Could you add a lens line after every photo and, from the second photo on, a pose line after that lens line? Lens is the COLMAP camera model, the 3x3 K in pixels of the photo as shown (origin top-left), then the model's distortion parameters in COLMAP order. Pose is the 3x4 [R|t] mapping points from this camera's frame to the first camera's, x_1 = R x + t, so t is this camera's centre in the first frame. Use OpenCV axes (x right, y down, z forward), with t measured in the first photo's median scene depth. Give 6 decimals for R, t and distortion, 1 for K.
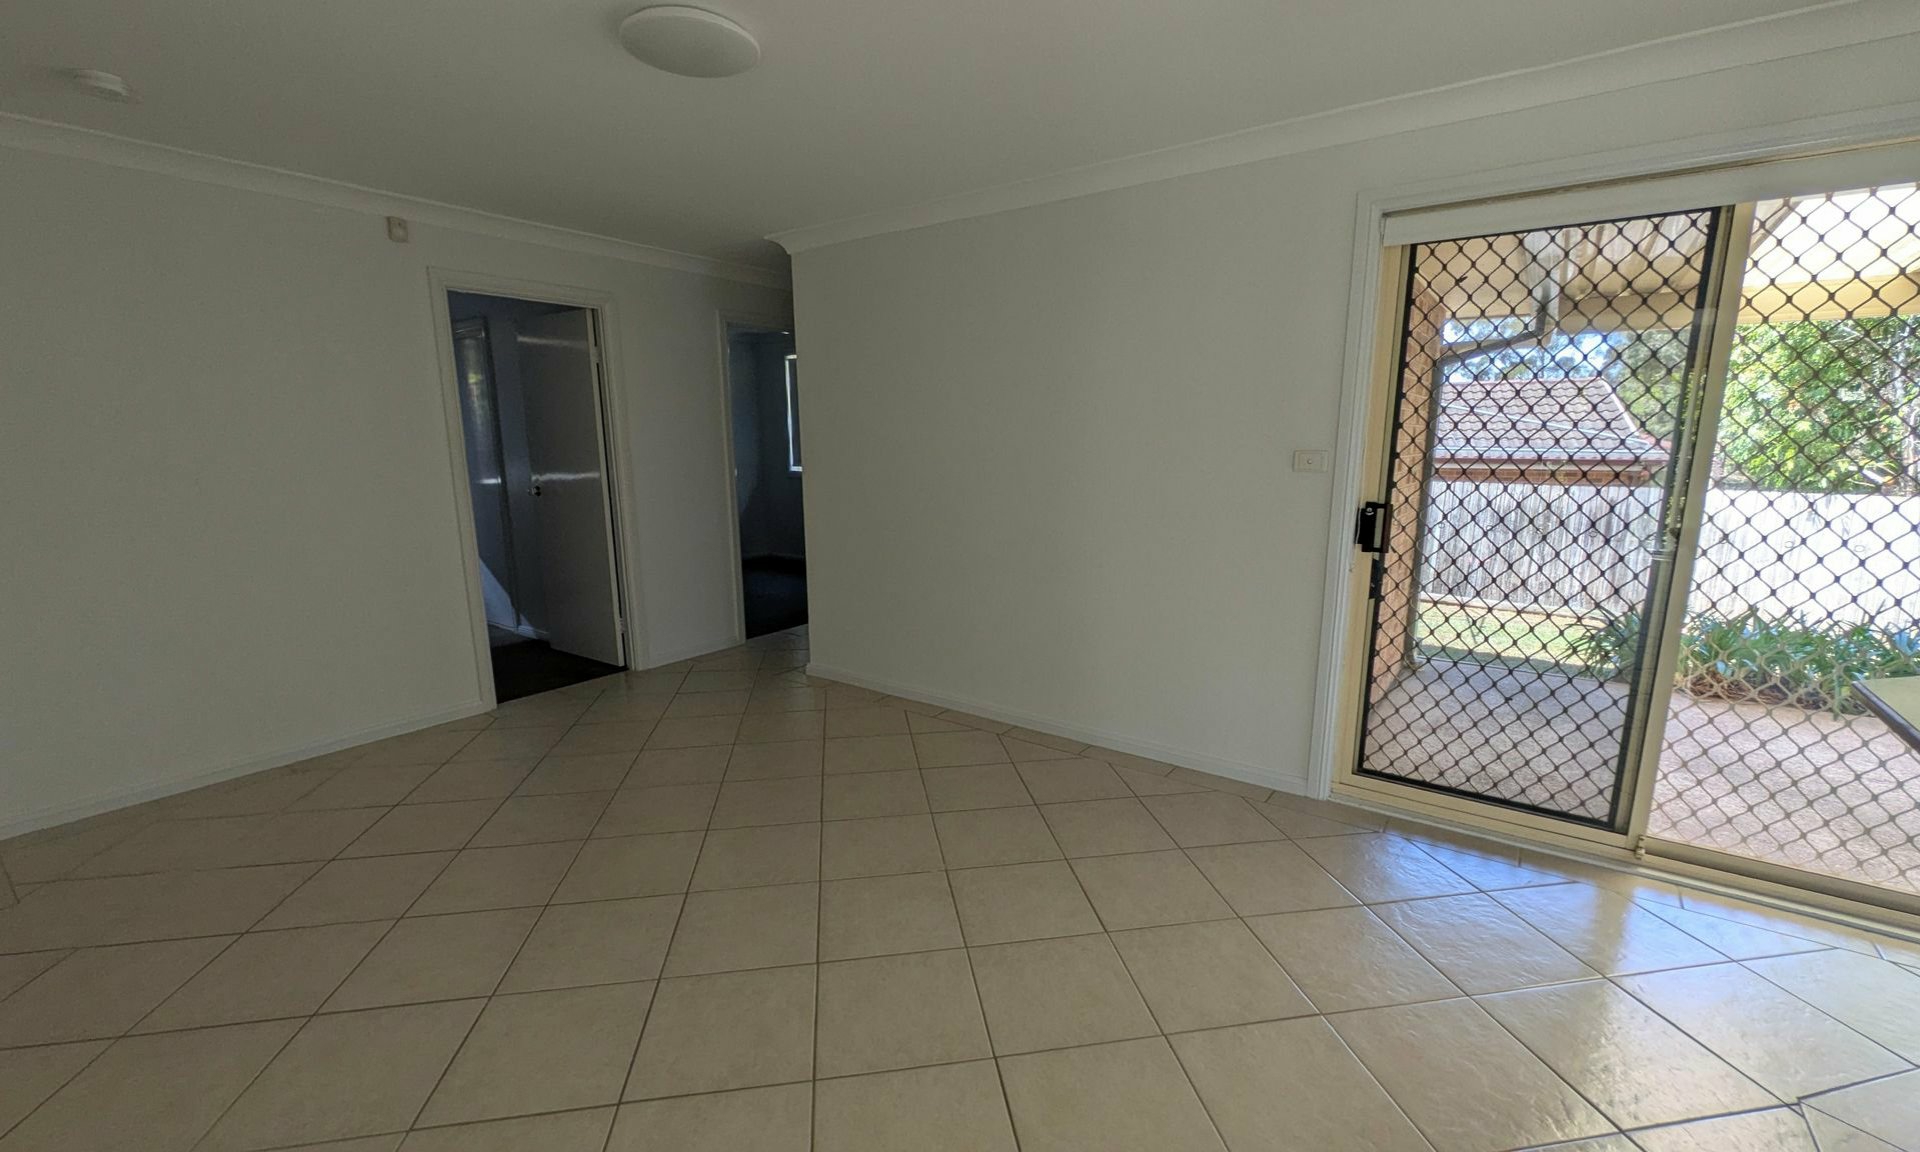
lens RADIAL K [[791.8, 0, 968.7], [0, 791.8, 582.2], [0, 0, 1]] dist [0.002619, -0.001545]
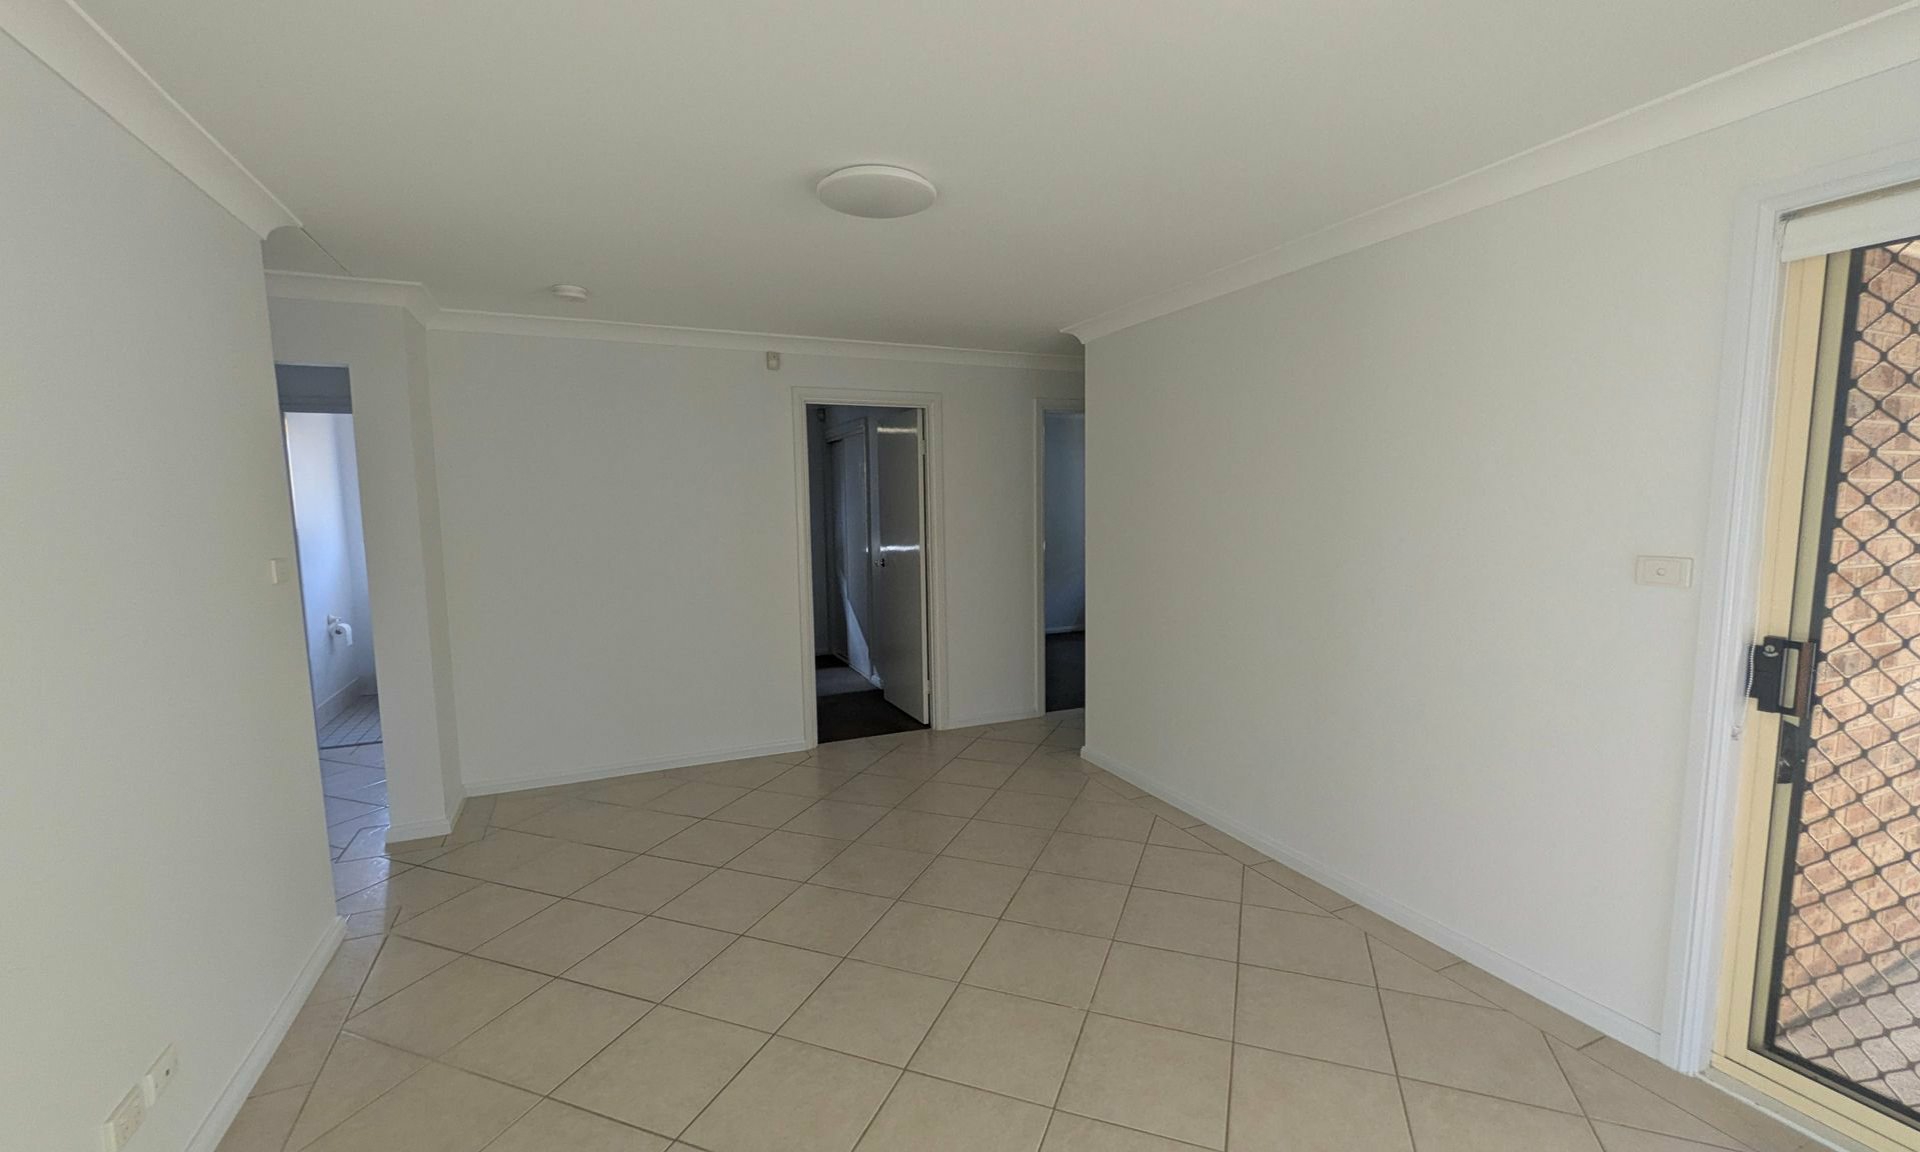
lens RADIAL K [[791.8, 0, 965.1], [0, 791.8, 584.3], [0, 0, 1]] dist [0.002619, -0.001545]
pose [[0.870089, 0.045244, -0.490814, 0.191071], [-0.083662, 0.994885, -0.056601, -0.040006], [0.485743, 0.090310, 0.869424, 0.074097]]
